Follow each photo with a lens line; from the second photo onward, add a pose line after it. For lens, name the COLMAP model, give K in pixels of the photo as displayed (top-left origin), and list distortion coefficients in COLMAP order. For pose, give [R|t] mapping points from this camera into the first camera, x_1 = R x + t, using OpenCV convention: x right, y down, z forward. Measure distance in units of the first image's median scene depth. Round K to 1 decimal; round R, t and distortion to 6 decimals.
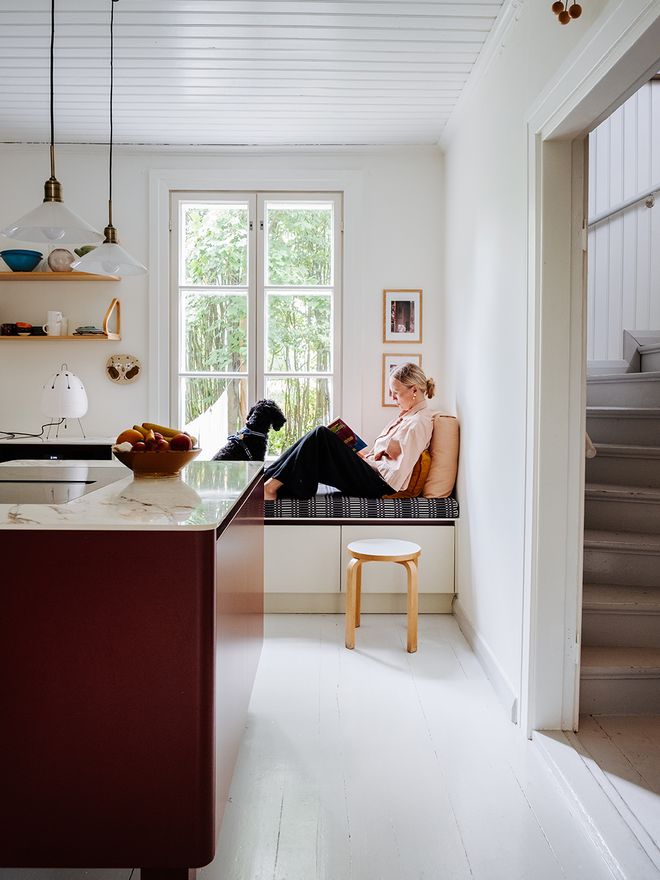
lens RADIAL K [[714.1, 0, 330.3], [0, 714.1, 412.9], [0, 0, 1]] dist [-0.010372, -0.002886]
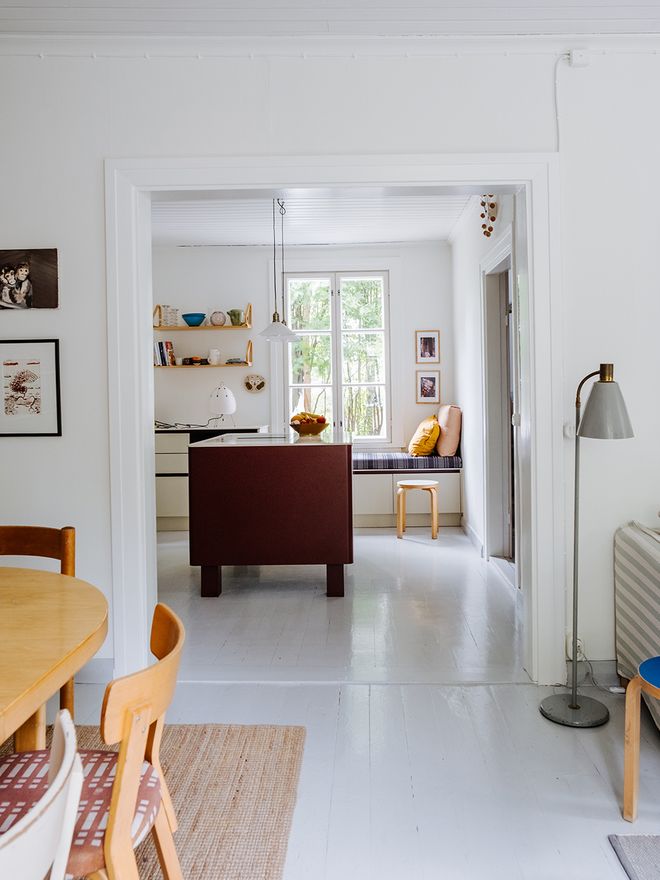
lens RADIAL K [[1295.1, 0, 330.0], [0, 1295.1, 440.0], [0, 0, 1]] dist [-0.063981, -0.061967]
pose [[0.999664, -0.021491, -0.014495, -0.083554], [0.021585, 0.999747, 0.006351, 0.052283], [0.014355, -0.006662, 0.999875, -1.983230]]
